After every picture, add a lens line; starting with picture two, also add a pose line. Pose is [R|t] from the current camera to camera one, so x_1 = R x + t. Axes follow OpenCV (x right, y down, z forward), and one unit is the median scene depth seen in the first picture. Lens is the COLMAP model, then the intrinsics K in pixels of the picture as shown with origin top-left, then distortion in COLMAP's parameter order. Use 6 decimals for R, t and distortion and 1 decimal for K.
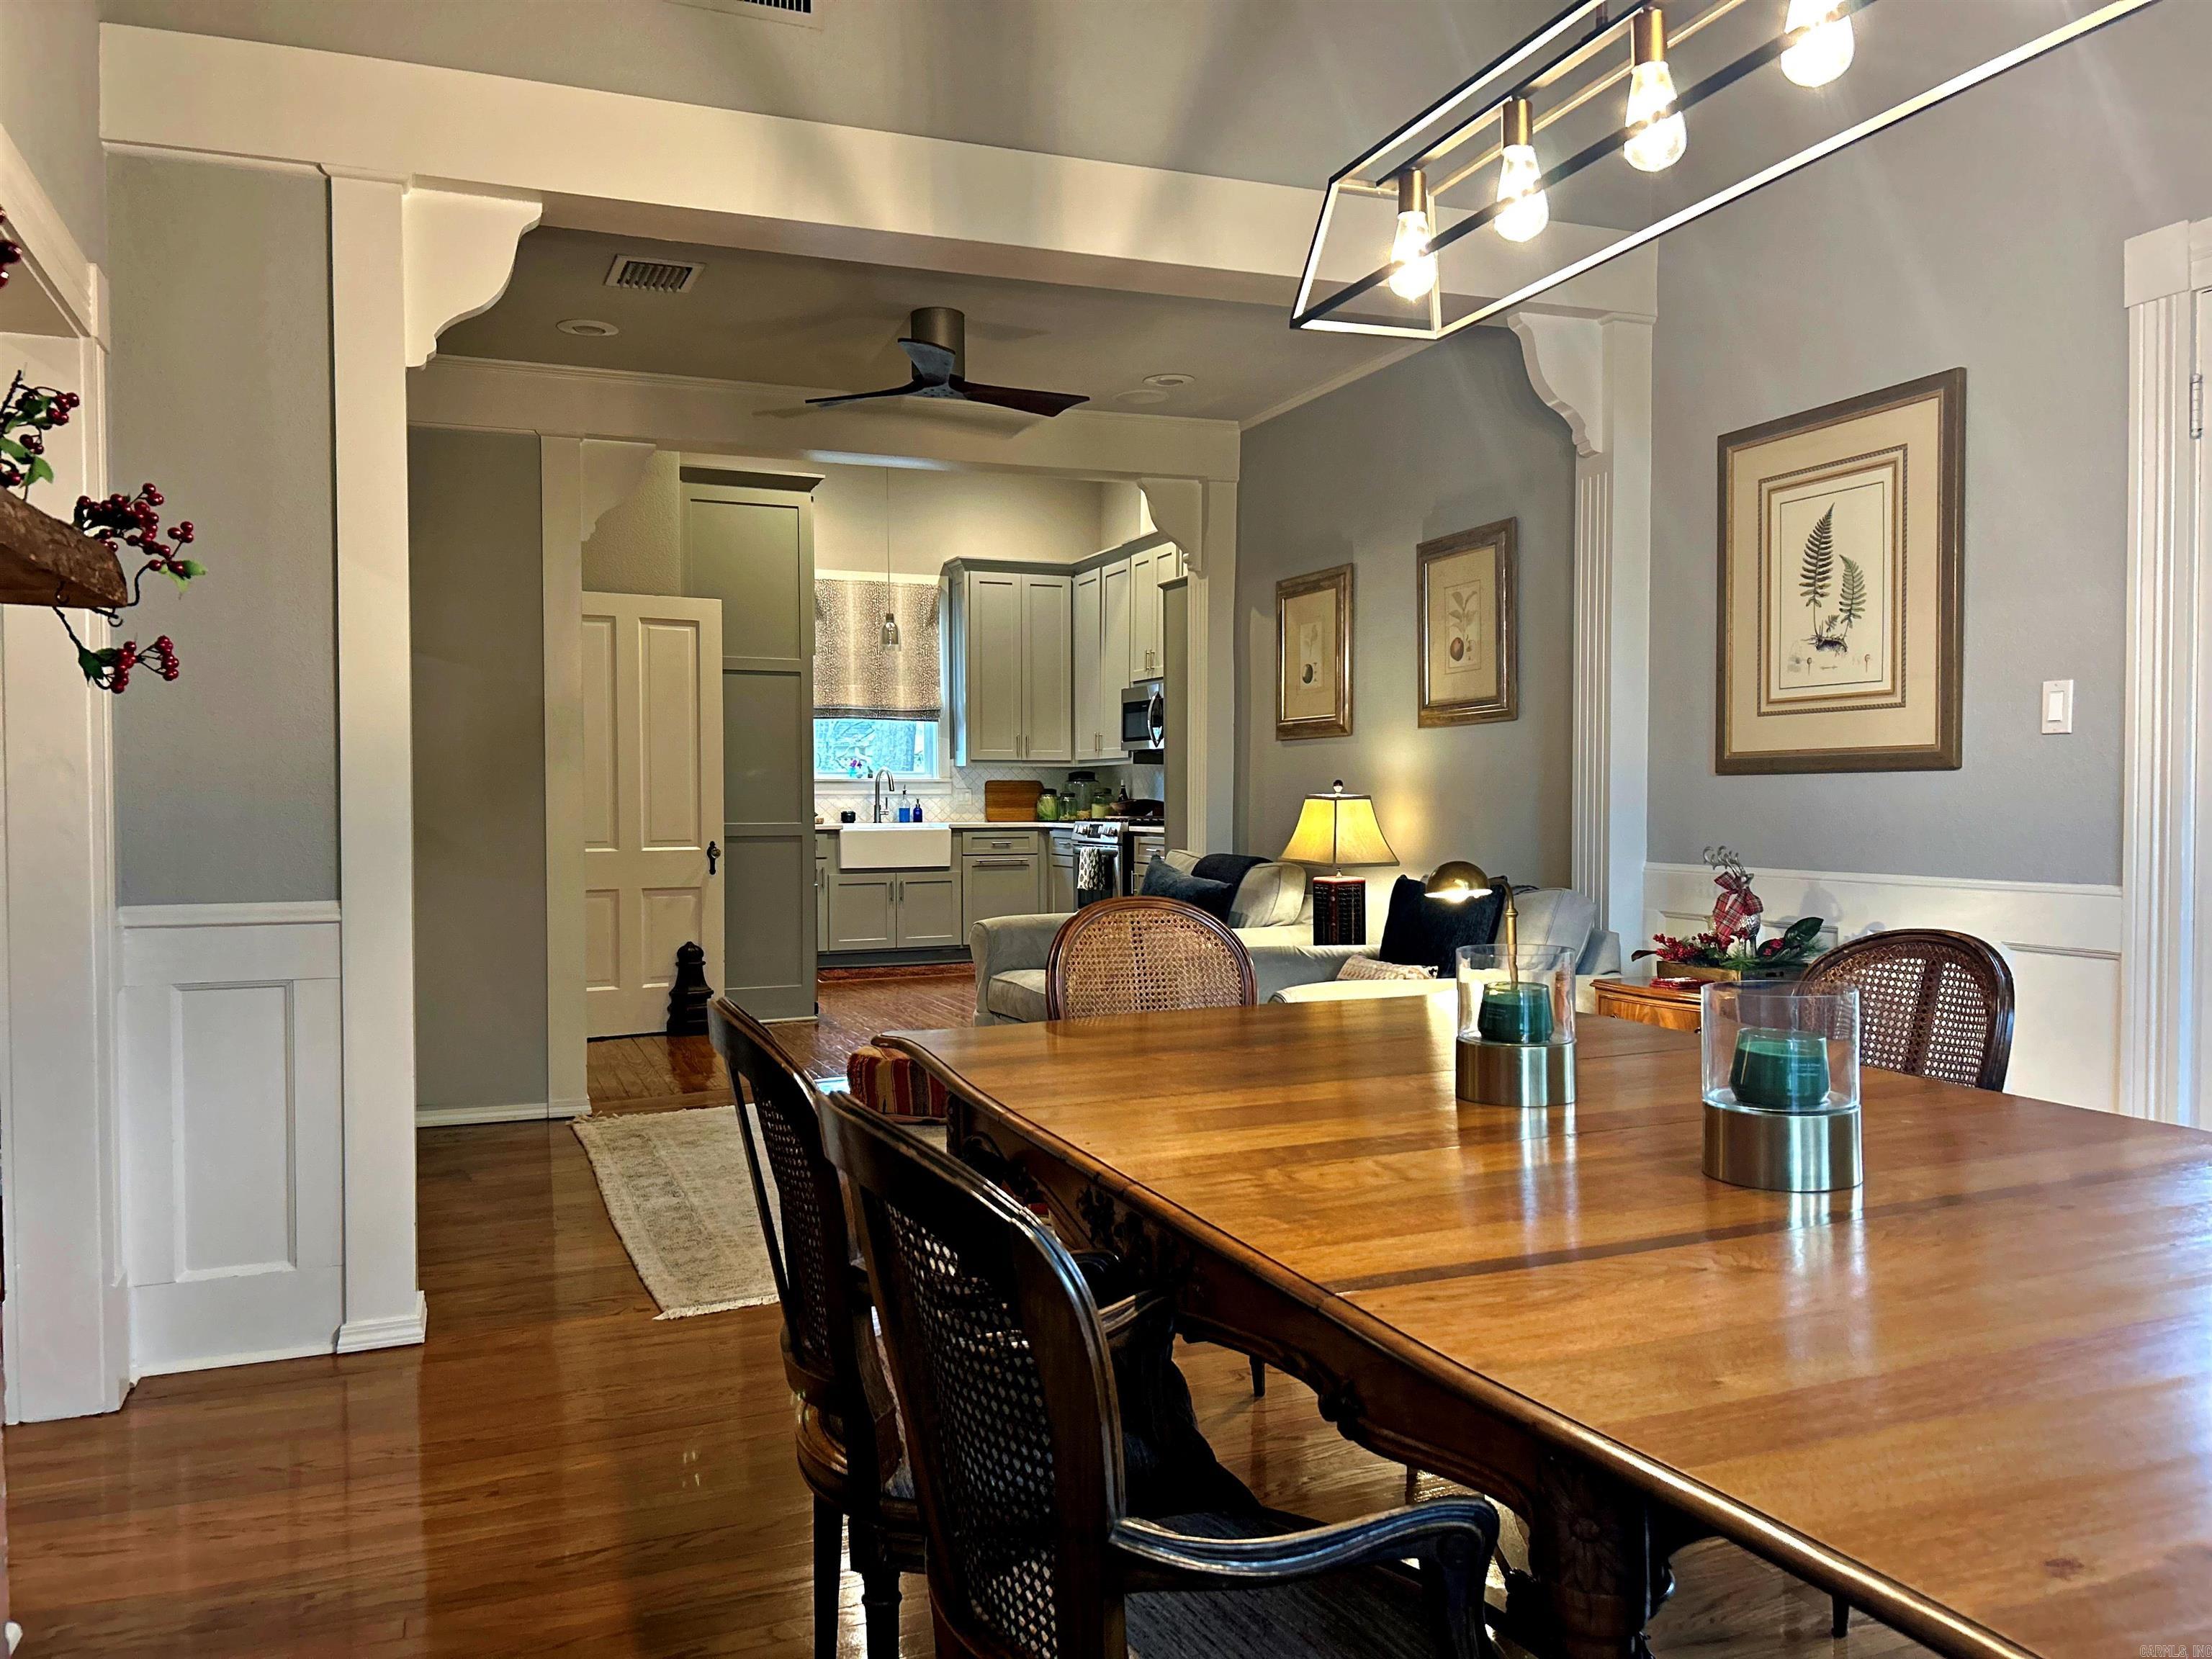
lens RADIAL K [[1641.2, 0, 1100.8], [0, 1641.2, 836.1], [0, 0, 1]] dist [0.015279, -0.005881]
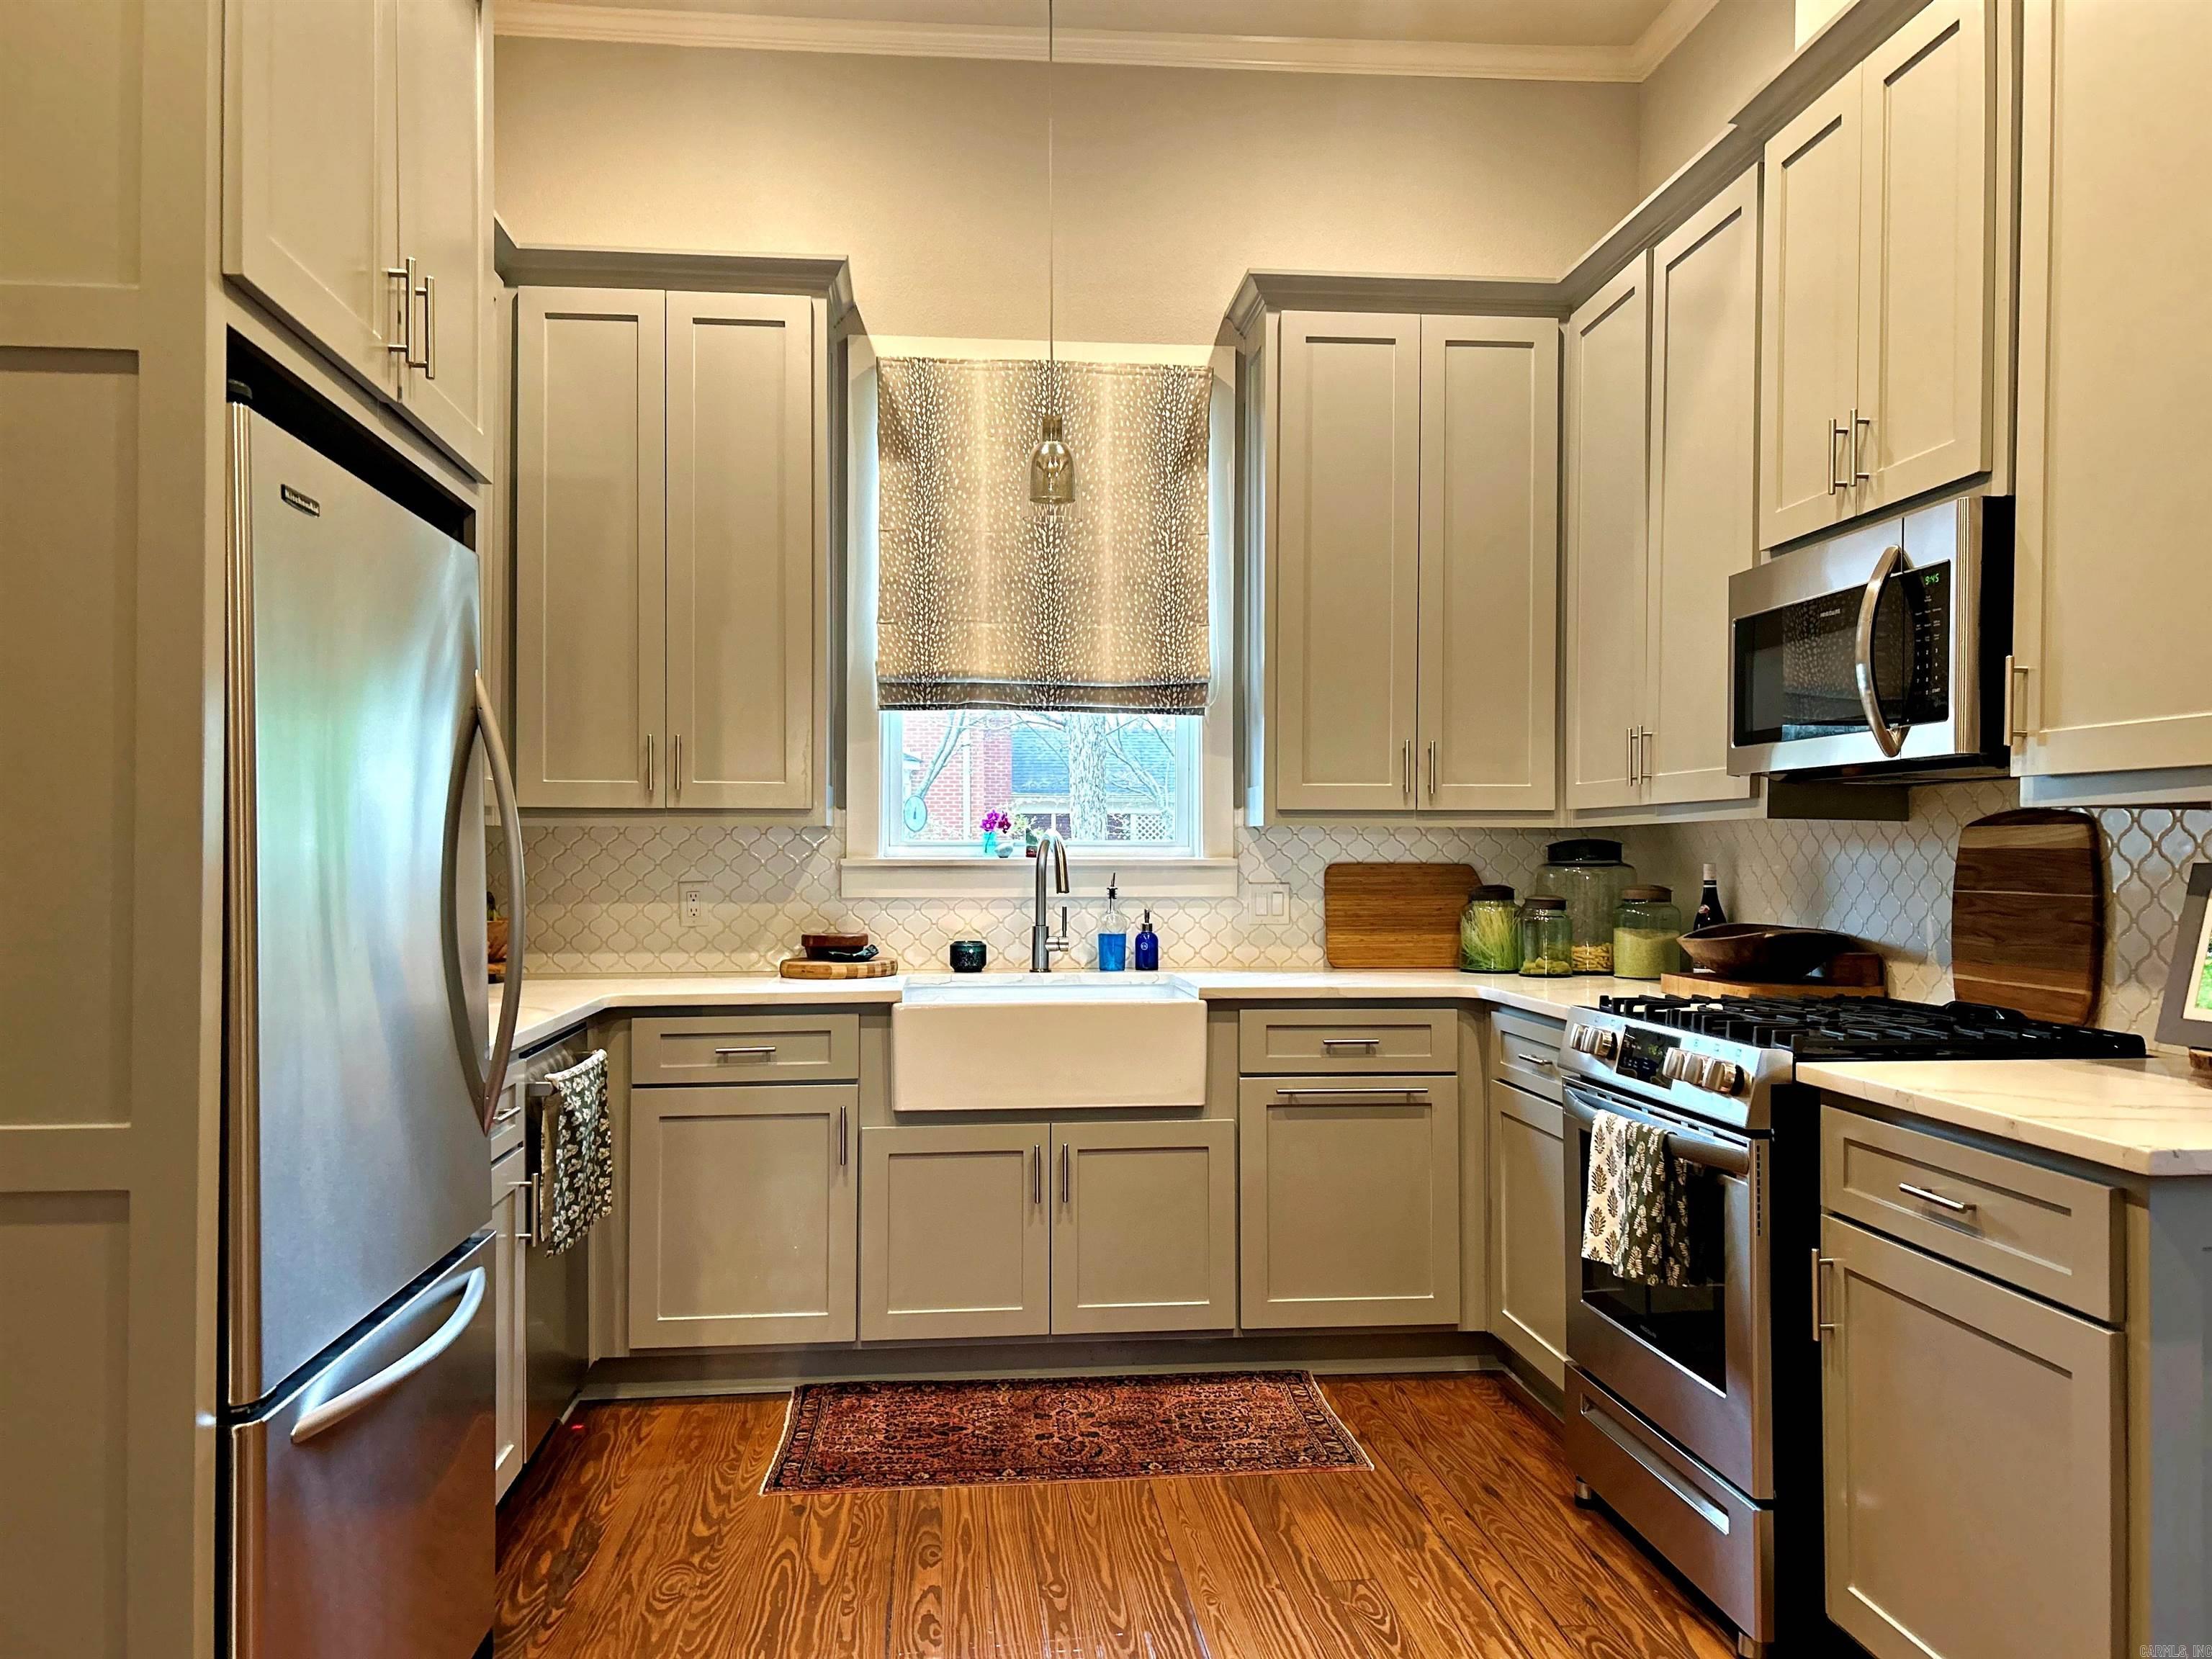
lens RADIAL K [[1631.7, 0, 1093.7], [0, 1631.7, 835.1], [0, 0, 1]] dist [0.150949, -0.378742]
pose [[0.958694, 0.000127, -0.284440, -0.012412], [-0.010856, 0.999288, -0.036144, -0.026456], [0.284233, 0.037739, 0.958012, 0.625856]]
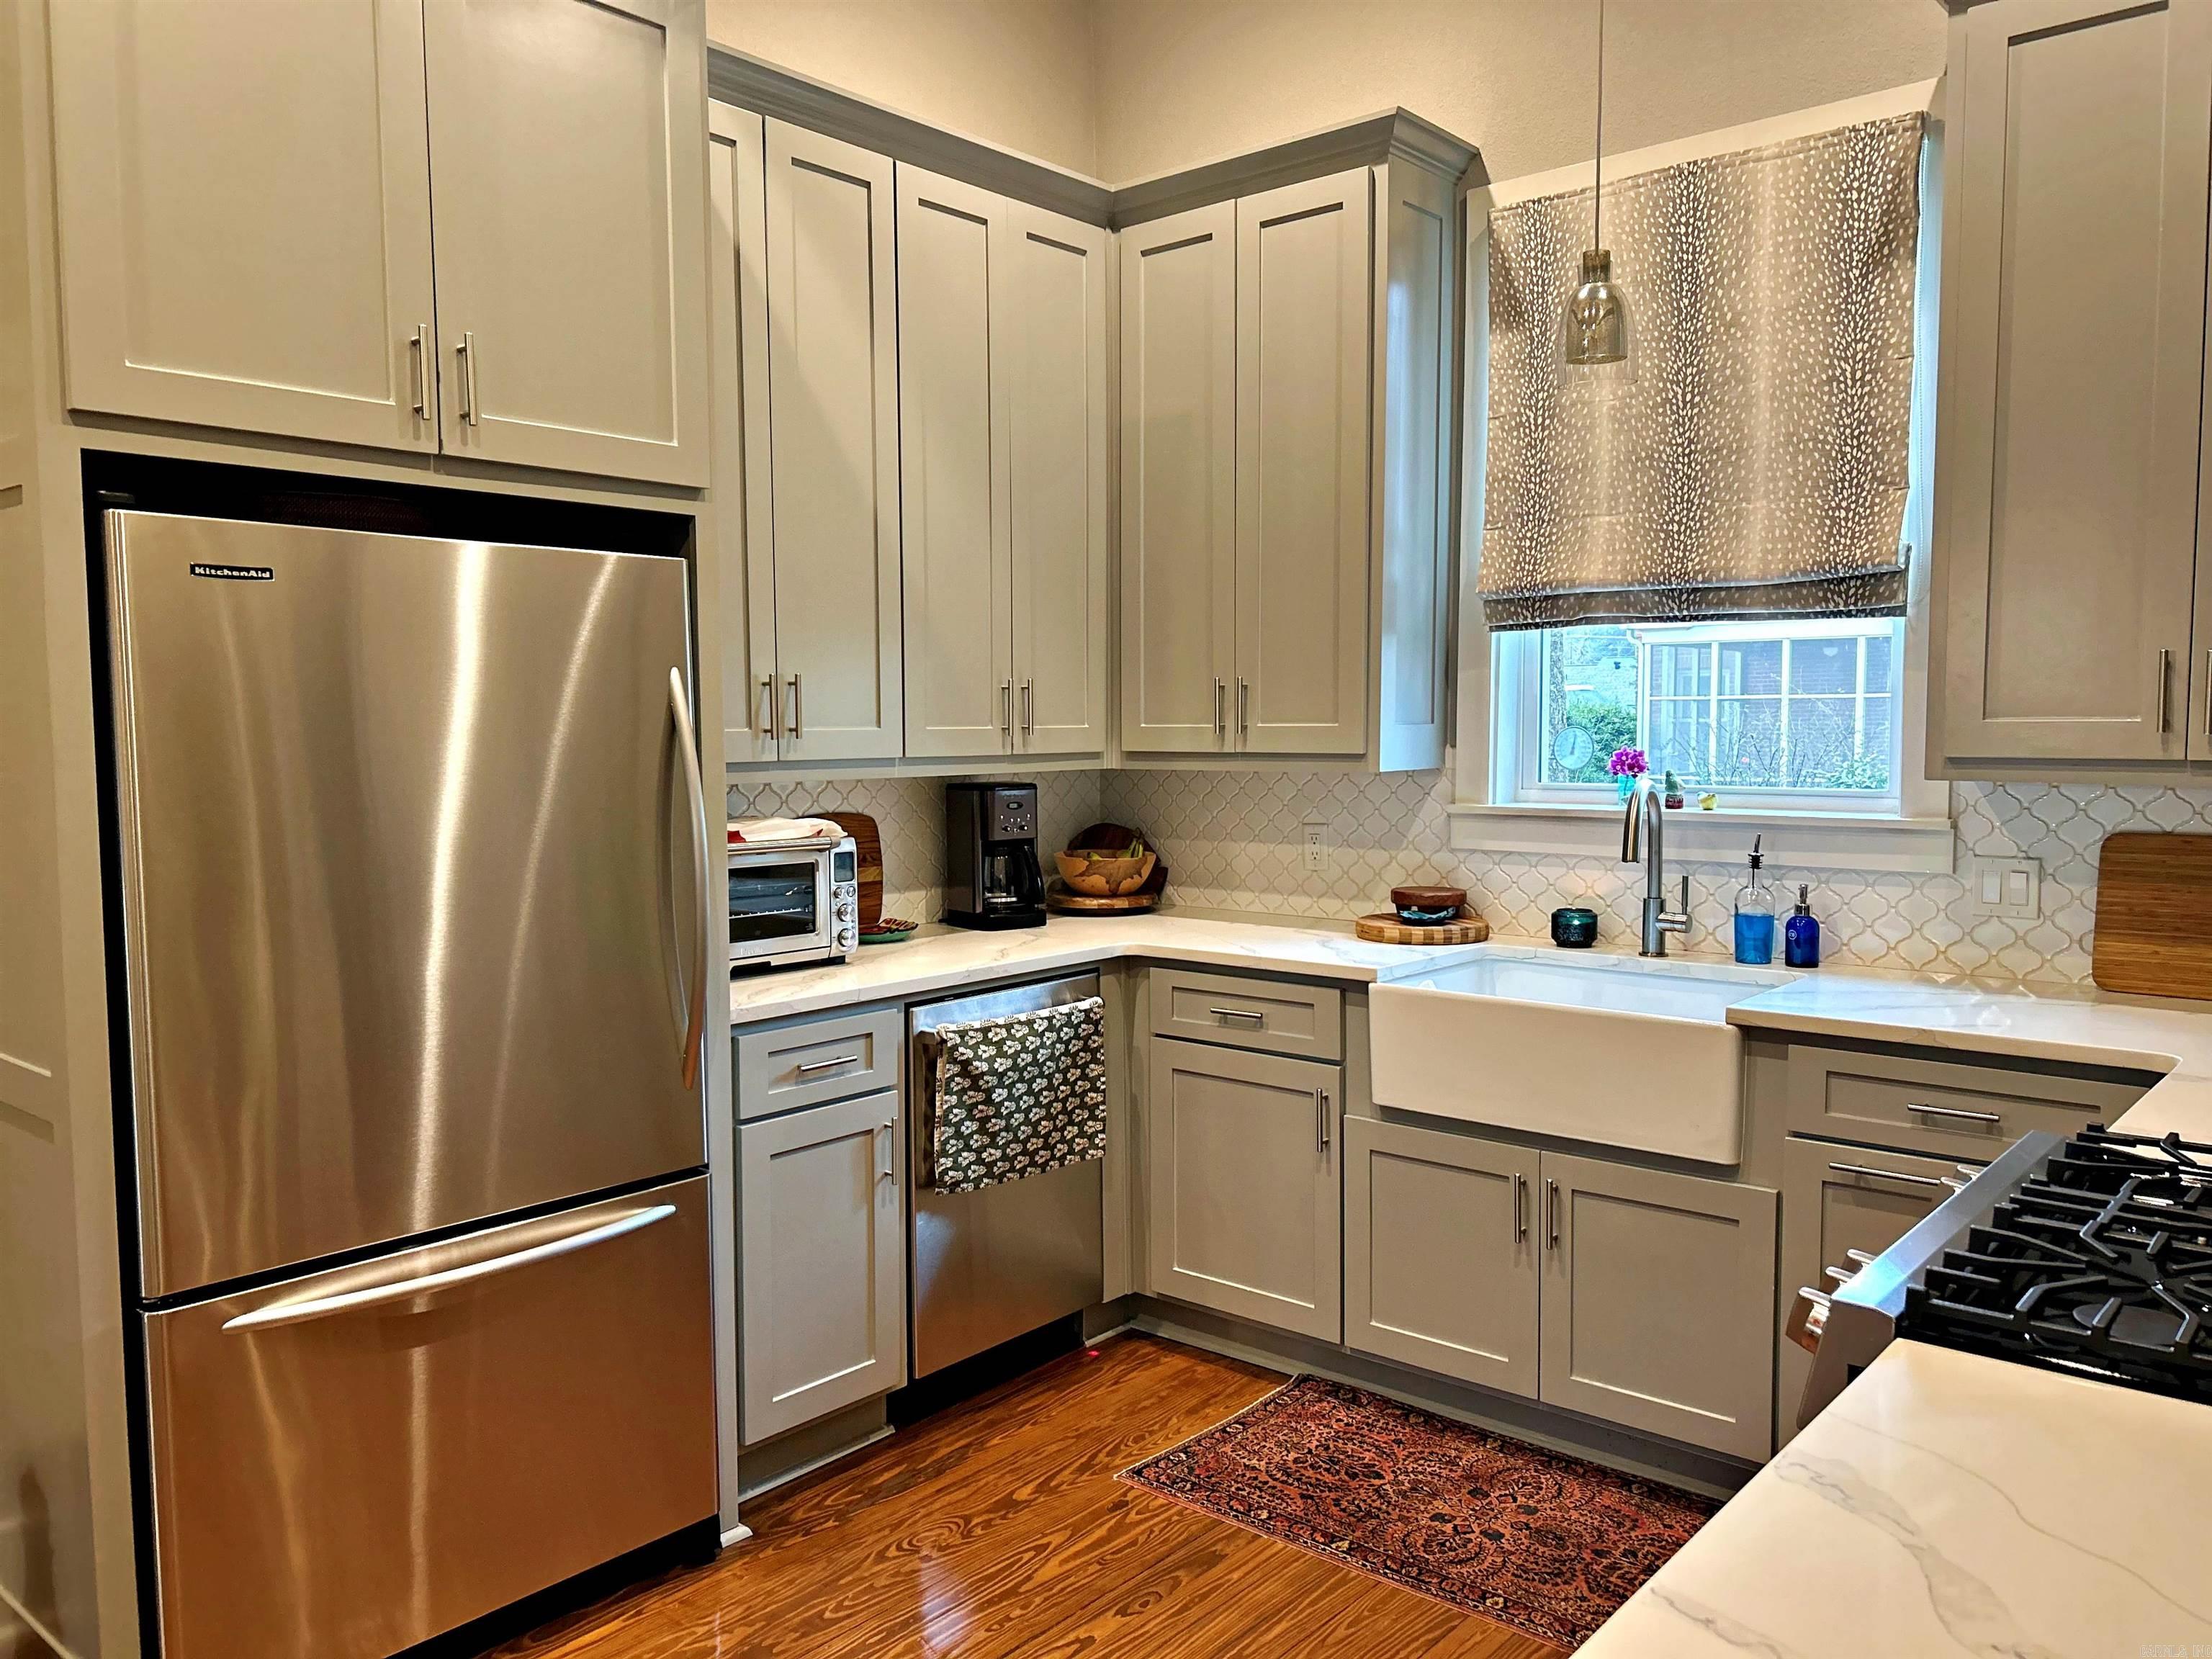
lens RADIAL K [[1641.2, 0, 1100.8], [0, 1641.2, 836.1], [0, 0, 1]] dist [0.015279, -0.005881]
pose [[0.463189, 0.062483, -0.884054, 0.090080], [-0.019435, 0.997988, 0.060353, -0.047116], [0.886047, -0.010773, 0.463471, 0.760302]]
